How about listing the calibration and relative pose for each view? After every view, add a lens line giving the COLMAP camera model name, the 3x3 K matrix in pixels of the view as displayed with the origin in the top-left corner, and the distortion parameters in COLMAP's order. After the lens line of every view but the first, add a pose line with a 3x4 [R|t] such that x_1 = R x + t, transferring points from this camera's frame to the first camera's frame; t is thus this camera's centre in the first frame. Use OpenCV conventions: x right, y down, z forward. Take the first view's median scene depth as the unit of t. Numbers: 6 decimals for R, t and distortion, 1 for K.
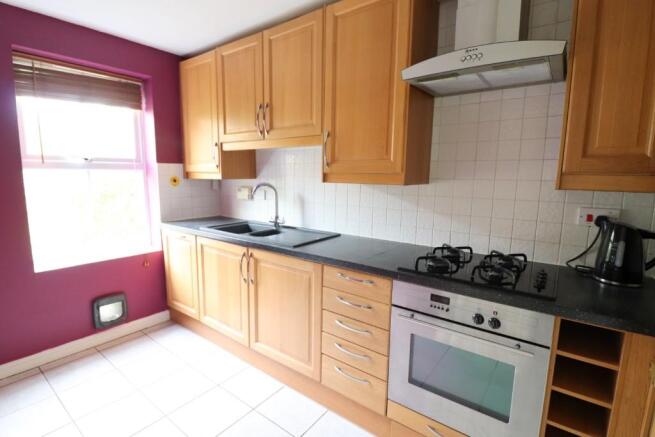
lens RADIAL K [[312.6, 0, 326.6], [0, 312.6, 217.7], [0, 0, 1]] dist [-0.022485, -0.000429]
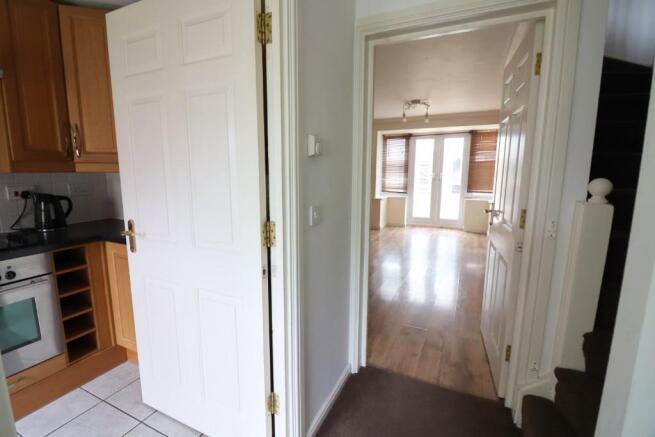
lens RADIAL K [[312.6, 0, 325.2], [0, 312.6, 217.4], [0, 0, 1]] dist [-0.022485, -0.000429]
pose [[-0.221230, -0.167722, 0.960691, -0.920383], [0.142377, 0.968990, 0.201958, 0.028469], [-0.964773, 0.181459, -0.190490, -0.088823]]
